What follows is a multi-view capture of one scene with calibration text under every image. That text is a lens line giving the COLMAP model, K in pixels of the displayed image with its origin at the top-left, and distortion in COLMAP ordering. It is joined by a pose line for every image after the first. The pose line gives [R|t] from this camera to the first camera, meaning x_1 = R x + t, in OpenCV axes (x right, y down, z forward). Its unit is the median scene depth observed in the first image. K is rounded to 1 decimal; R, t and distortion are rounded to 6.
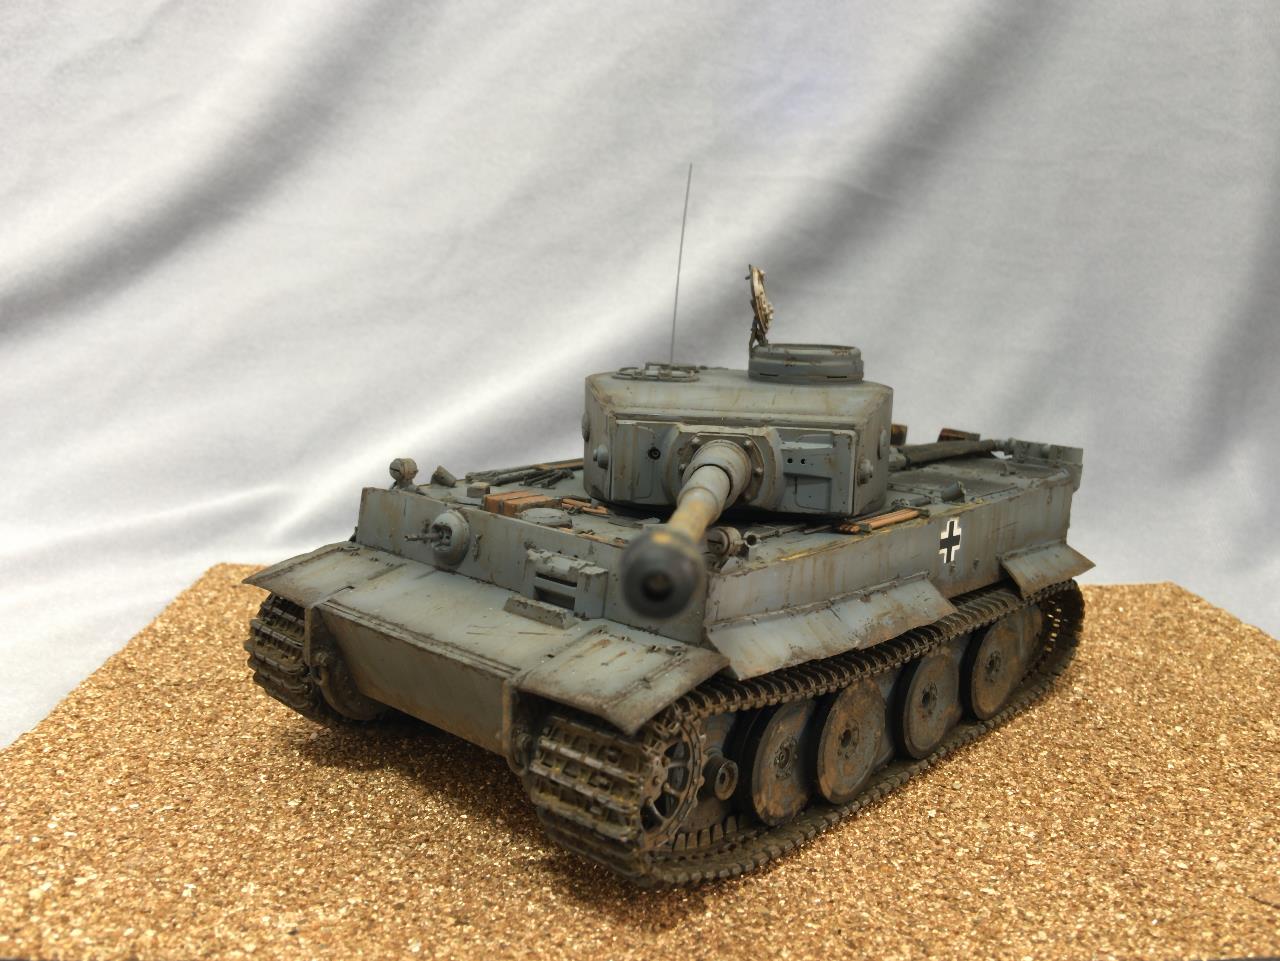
lens RADIAL K [[1114.5, 0, 640.0], [0, 1114.5, 480.5], [0, 0, 1]] dist [0.022001, -0.094923]
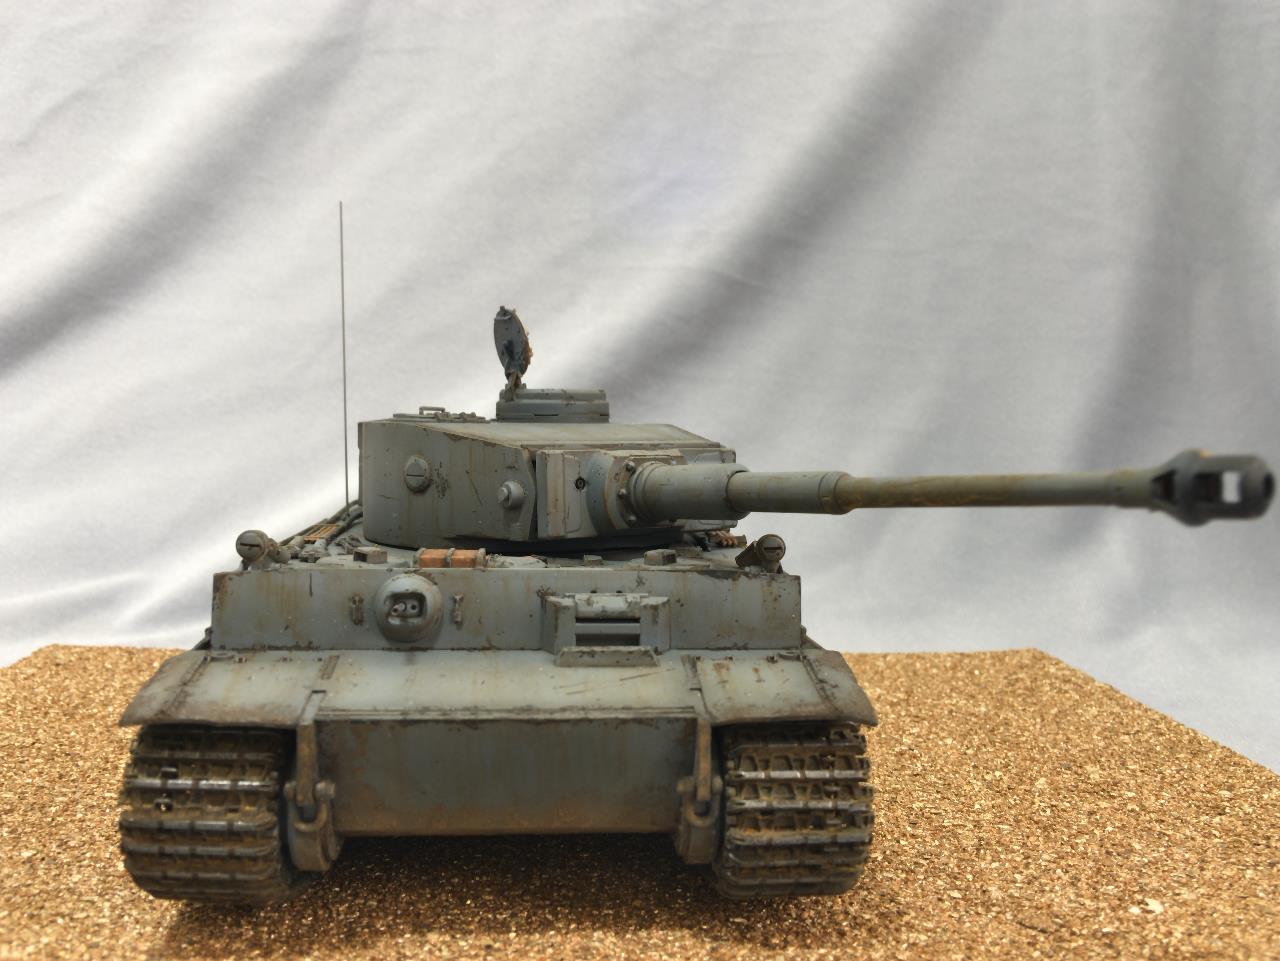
lens RADIAL K [[1114.5, 0, 640.0], [0, 1114.5, 480.5], [0, 0, 1]] dist [0.022001, -0.094923]
pose [[0.999327, -0.016630, 0.032699, 0.151541], [0.020216, 0.993434, -0.112604, 0.075750], [-0.030612, 0.113190, 0.993102, 0.015420]]
